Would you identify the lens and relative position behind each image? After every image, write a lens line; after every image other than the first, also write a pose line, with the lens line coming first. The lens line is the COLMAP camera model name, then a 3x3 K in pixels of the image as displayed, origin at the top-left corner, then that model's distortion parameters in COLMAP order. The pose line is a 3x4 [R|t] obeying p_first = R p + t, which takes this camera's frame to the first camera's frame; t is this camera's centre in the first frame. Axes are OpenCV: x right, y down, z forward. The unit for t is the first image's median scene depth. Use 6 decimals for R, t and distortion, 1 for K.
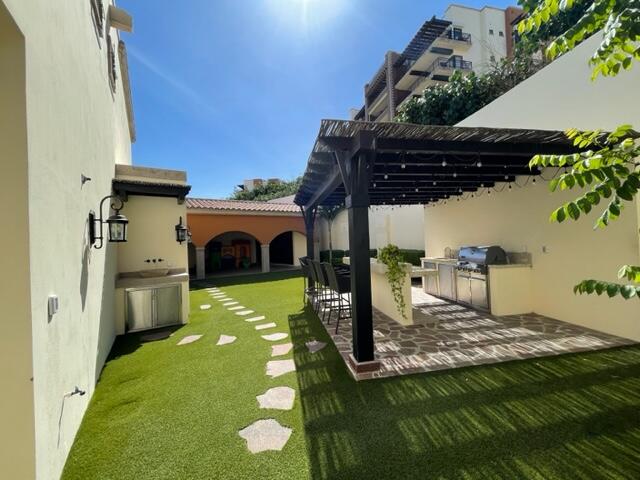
lens RADIAL K [[261.0, 0, 319.0], [0, 261.0, 240.8], [0, 0, 1]] dist [0.002790, 0.000509]
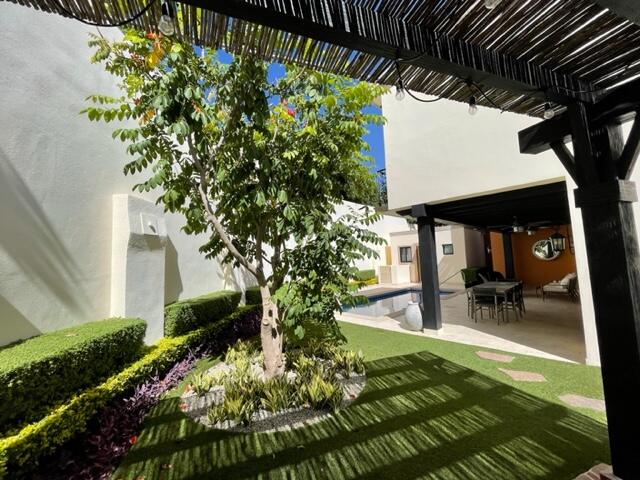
lens RADIAL K [[261.0, 0, 317.6], [0, 261.0, 238.0], [0, 0, 1]] dist [0.002790, 0.000509]
pose [[-0.983944, 0.061951, -0.167382, 1.340553], [0.078209, 0.992650, -0.092349, -0.084030], [0.160431, -0.103957, -0.981557, 2.227353]]
